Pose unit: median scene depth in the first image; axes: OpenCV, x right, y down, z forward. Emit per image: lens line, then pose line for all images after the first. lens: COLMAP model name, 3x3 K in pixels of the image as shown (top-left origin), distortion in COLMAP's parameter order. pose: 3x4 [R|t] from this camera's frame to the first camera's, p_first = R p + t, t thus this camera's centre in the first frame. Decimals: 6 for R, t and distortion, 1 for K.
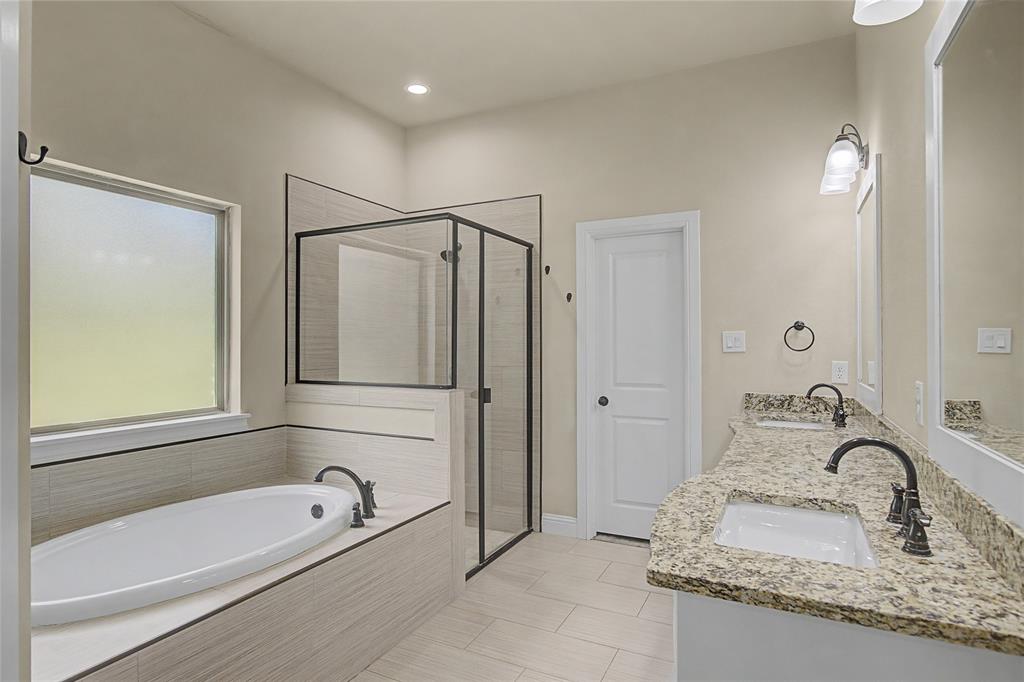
lens RADIAL K [[543.6, 0, 517.5], [0, 543.6, 341.9], [0, 0, 1]] dist [-0.011596, 0.002507]
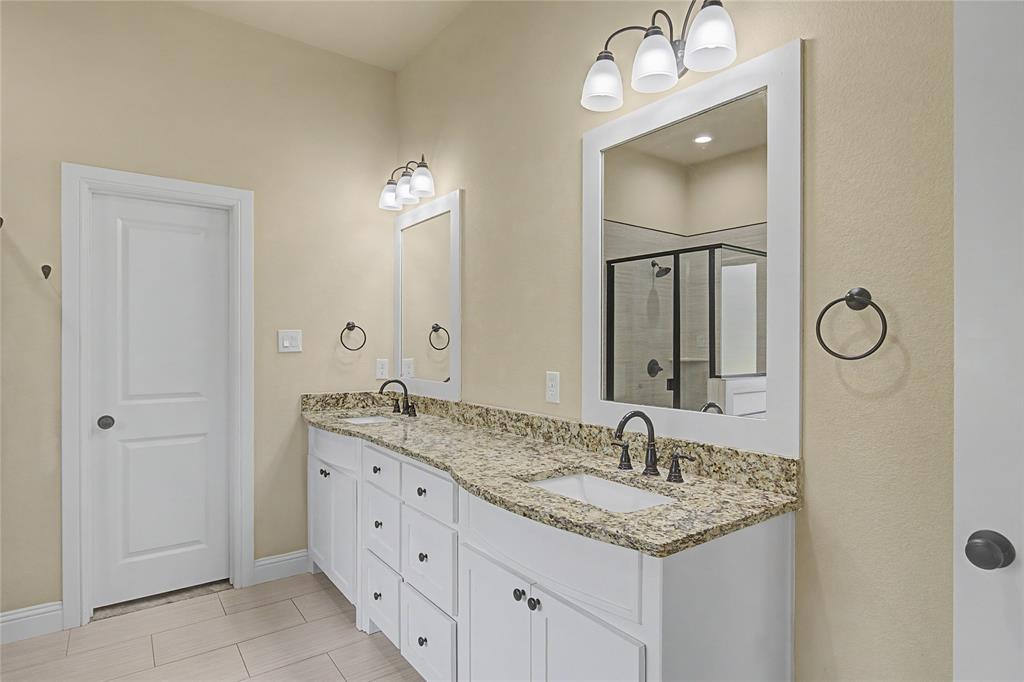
lens RADIAL K [[543.6, 0, 517.2], [0, 543.6, 343.3], [0, 0, 1]] dist [-0.011596, 0.002507]
pose [[0.452364, 0.005987, 0.891813, -0.282317], [-0.008906, 0.999958, -0.002196, 0.002239], [-0.891789, -0.006949, 0.452398, 0.238833]]
